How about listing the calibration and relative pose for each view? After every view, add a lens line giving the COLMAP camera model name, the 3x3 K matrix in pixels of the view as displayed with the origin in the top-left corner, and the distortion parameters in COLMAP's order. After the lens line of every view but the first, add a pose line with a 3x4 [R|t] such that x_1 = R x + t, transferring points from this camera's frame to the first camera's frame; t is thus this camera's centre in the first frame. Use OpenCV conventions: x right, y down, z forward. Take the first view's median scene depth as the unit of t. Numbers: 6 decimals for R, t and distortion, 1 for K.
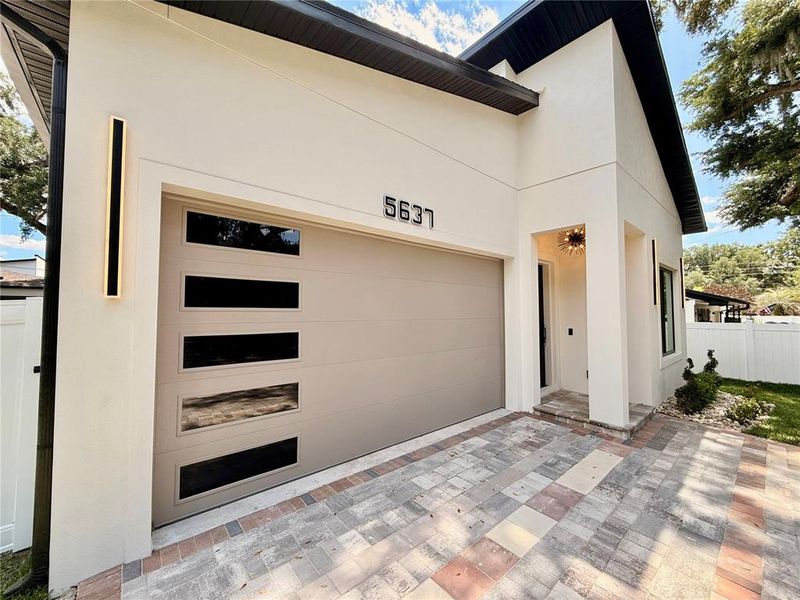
lens RADIAL K [[319.7, 0, 398.2], [0, 319.7, 299.5], [0, 0, 1]] dist [-0.000918, 0.000757]
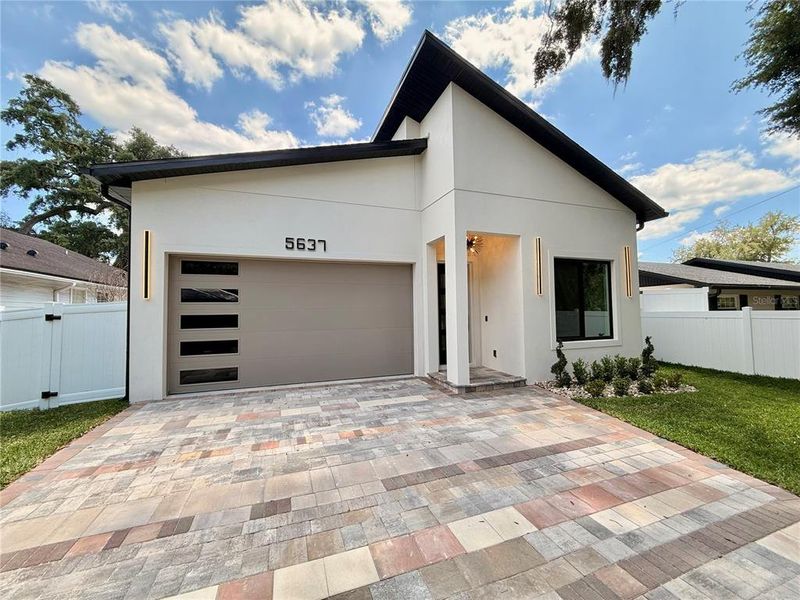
lens RADIAL K [[319.7, 0, 398.2], [0, 319.7, 299.5], [0, 0, 1]] dist [-0.000918, 0.000757]
pose [[0.934714, -0.027960, -0.354299, 1.126547], [0.029903, 0.999553, 0.000010, 0.033459], [0.354140, -0.010604, 0.935132, -0.419632]]
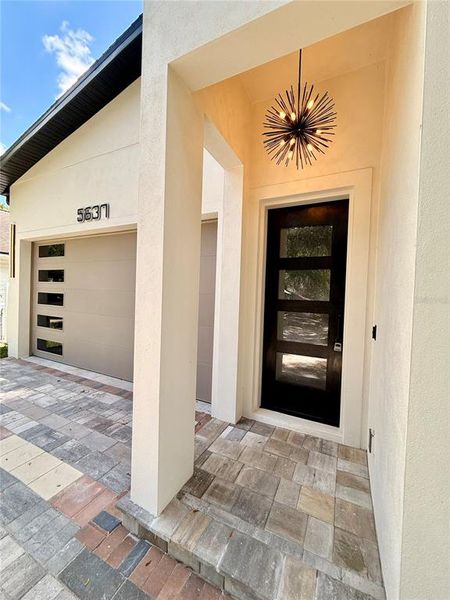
lens RADIAL K [[239.8, 0, 225.0], [0, 239.8, 300.0], [0, 0, 1]] dist [-0.000918, 0.000757]
pose [[0.388524, 0.037023, -0.920695, 1.301401], [0.004990, 0.999093, 0.042281, 0.070544], [0.921425, -0.021022, 0.387987, 1.171560]]
